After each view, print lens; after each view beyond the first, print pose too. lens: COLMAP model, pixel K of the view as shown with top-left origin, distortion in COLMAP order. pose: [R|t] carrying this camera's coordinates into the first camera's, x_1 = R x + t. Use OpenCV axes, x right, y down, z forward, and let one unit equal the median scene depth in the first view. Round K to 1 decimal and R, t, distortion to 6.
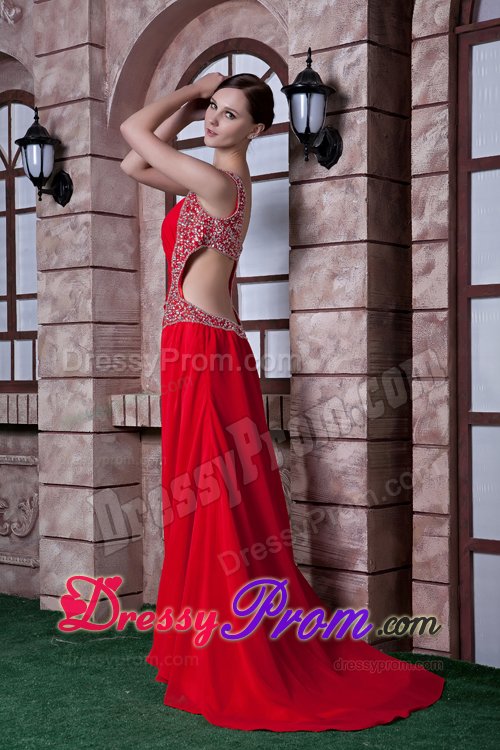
lens RADIAL K [[1317.0, 0, 247.7], [0, 1317.0, 374.1], [0, 0, 1]] dist [0.157982, 0.000000]
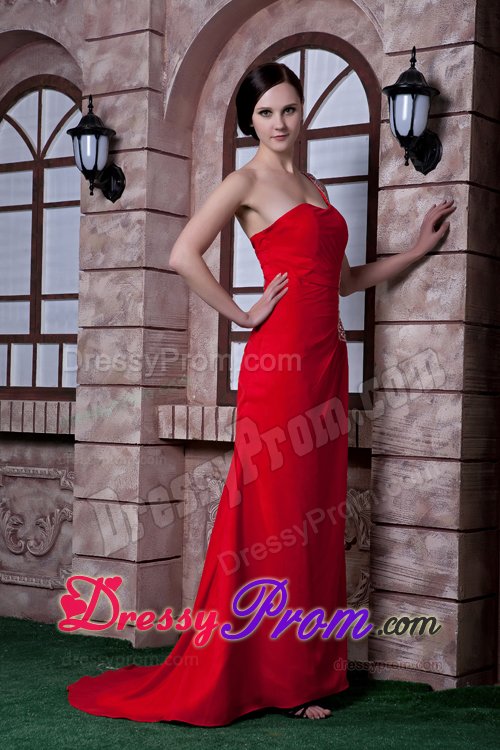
lens RADIAL K [[1424.5, 0, 251.6], [0, 1424.5, 374.3], [0, 0, 1]] dist [0.215941, 0.000000]
pose [[0.996094, 0.032437, 0.082119, -0.123918], [-0.031408, 0.999411, -0.013796, 0.005951], [-0.082519, 0.011163, 0.996527, -0.015491]]
